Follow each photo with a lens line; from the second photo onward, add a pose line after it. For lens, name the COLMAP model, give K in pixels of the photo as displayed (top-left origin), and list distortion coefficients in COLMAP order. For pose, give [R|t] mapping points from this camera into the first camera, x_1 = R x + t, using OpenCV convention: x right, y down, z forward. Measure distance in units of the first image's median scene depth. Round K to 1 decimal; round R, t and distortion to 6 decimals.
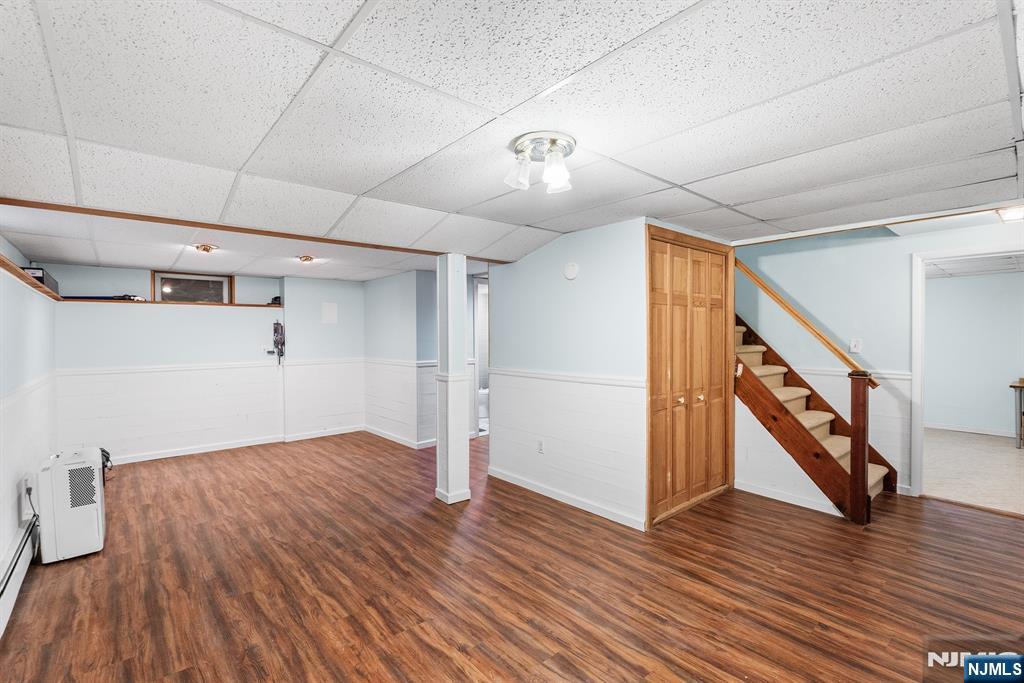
lens RADIAL K [[462.0, 0, 507.7], [0, 462.0, 342.2], [0, 0, 1]] dist [-0.001749, -0.000261]
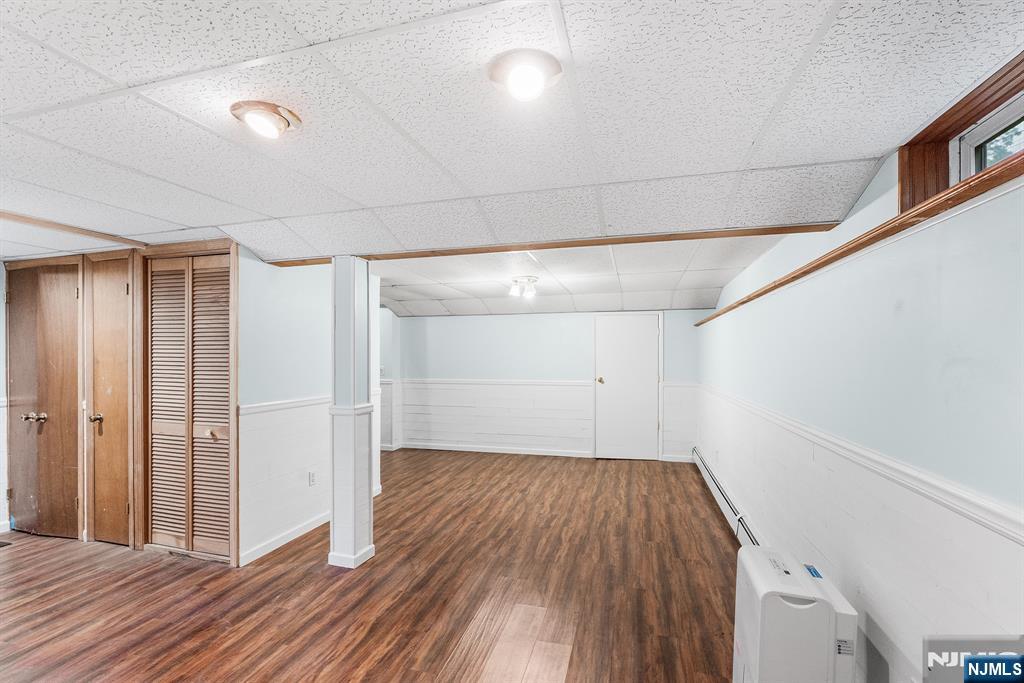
lens RADIAL K [[462.0, 0, 504.7], [0, 462.0, 351.1], [0, 0, 1]] dist [-0.001749, -0.000261]
pose [[-0.556286, 0.017131, 0.830814, -1.410606], [0.016238, 0.999821, -0.009743, -0.020026], [-0.830832, 0.008071, -0.556465, 1.834246]]
